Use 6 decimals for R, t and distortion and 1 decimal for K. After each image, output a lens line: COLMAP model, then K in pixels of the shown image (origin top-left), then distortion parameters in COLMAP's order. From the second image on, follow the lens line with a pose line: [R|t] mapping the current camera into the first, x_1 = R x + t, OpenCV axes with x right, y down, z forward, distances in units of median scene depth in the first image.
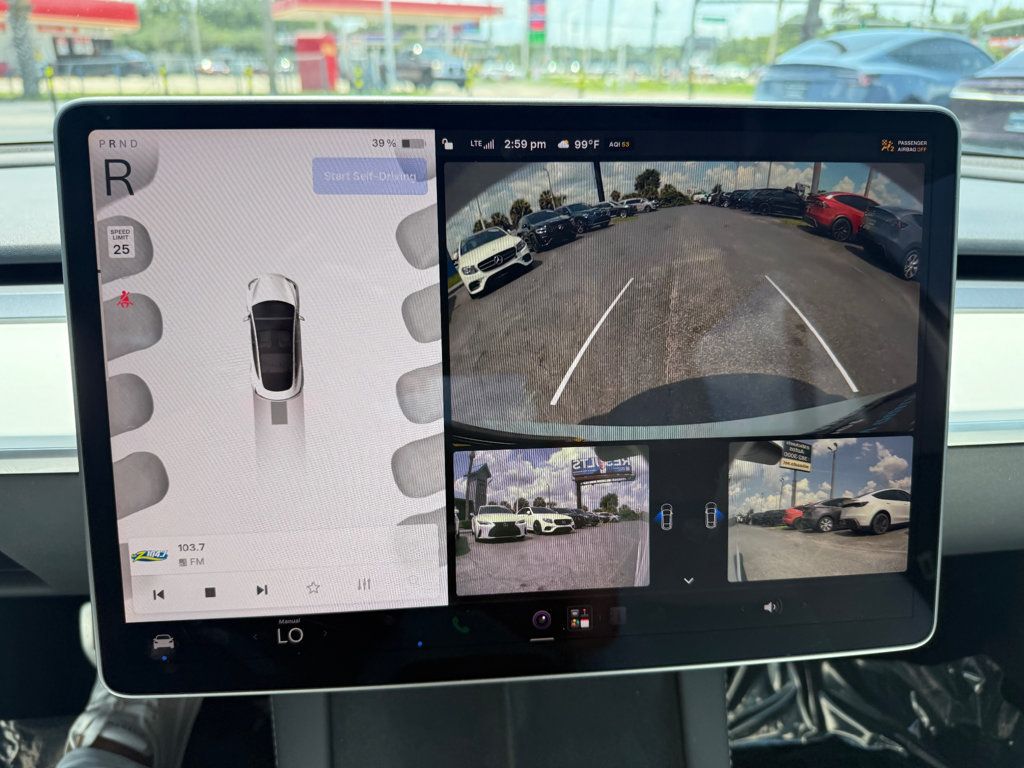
lens RADIAL K [[737.1, 0, 512.0], [0, 737.1, 384.0], [0, 0, 1]] dist [-0.011691, -0.004632]
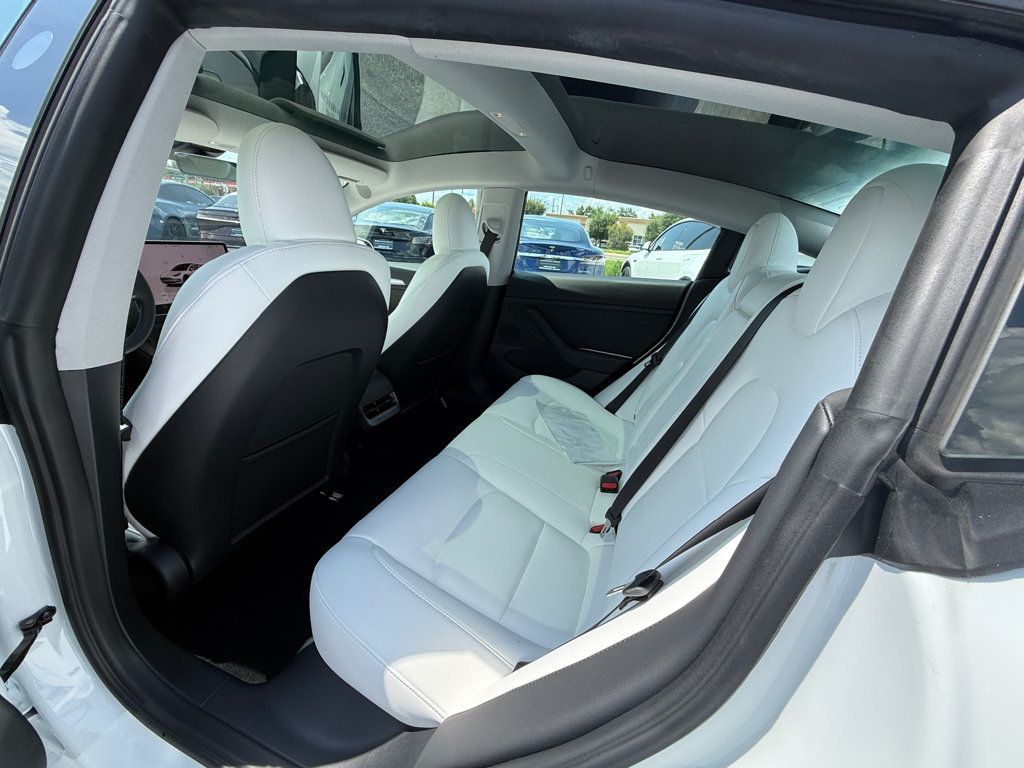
lens RADIAL K [[405.2, 0, 510.7], [0, 405.2, 378.4], [0, 0, 1]] dist [0.000134, 0.000127]
pose [[0.414799, -0.275543, 0.867190, -0.295734], [0.267863, 0.947792, 0.173028, 0.140857], [-0.869592, 0.160517, 0.466951, -0.449321]]
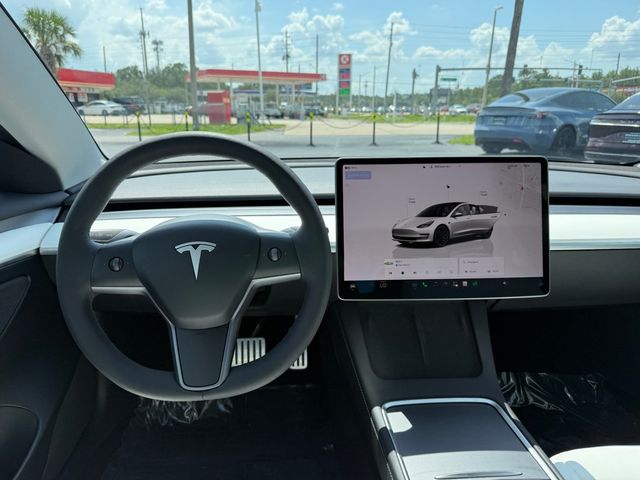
lens RADIAL K [[453.5, 0, 310.1], [0, 453.5, 240.4], [0, 0, 1]] dist [0.021931, -0.038179]
pose [[0.999279, 0.001199, -0.037954, -0.064034], [-0.005794, 0.992614, -0.121179, 0.041944], [0.037528, 0.121311, 0.991905, -0.158715]]
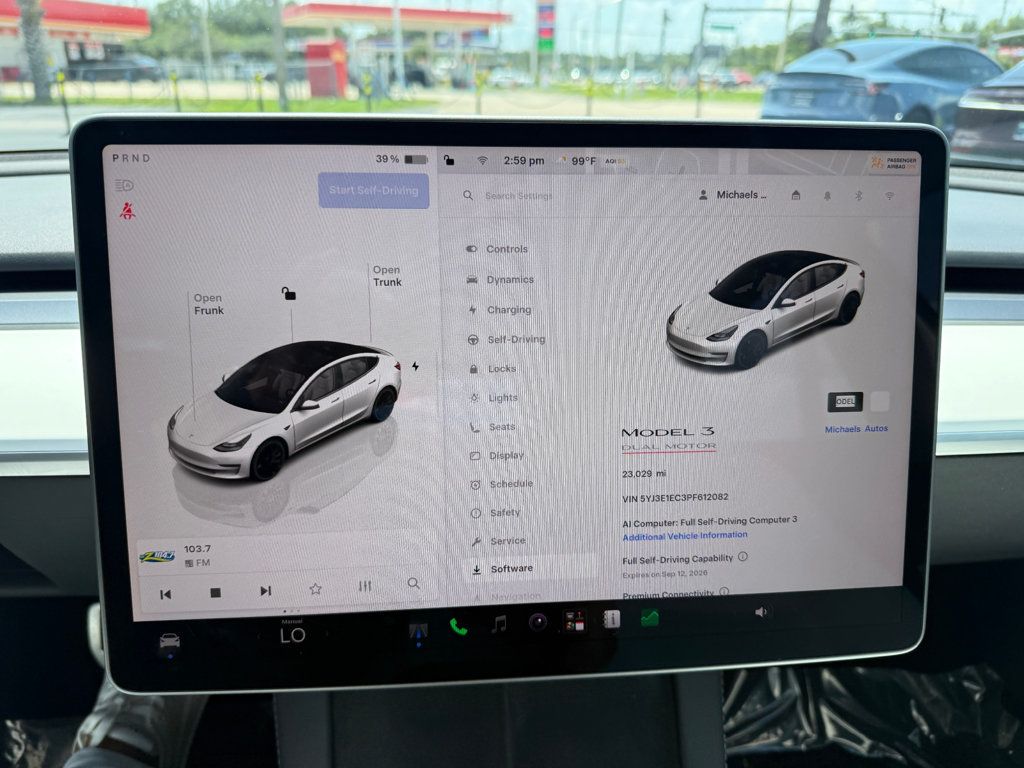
lens RADIAL K [[737.0, 0, 514.6], [0, 737.0, 385.2], [0, 0, 1]] dist [-0.009766, -0.005144]
pose [[0.999961, 0.006686, -0.005740, 0.001273], [-0.006725, 0.999955, -0.006656, -0.000333], [0.005695, 0.006694, 0.999961, -0.003096]]
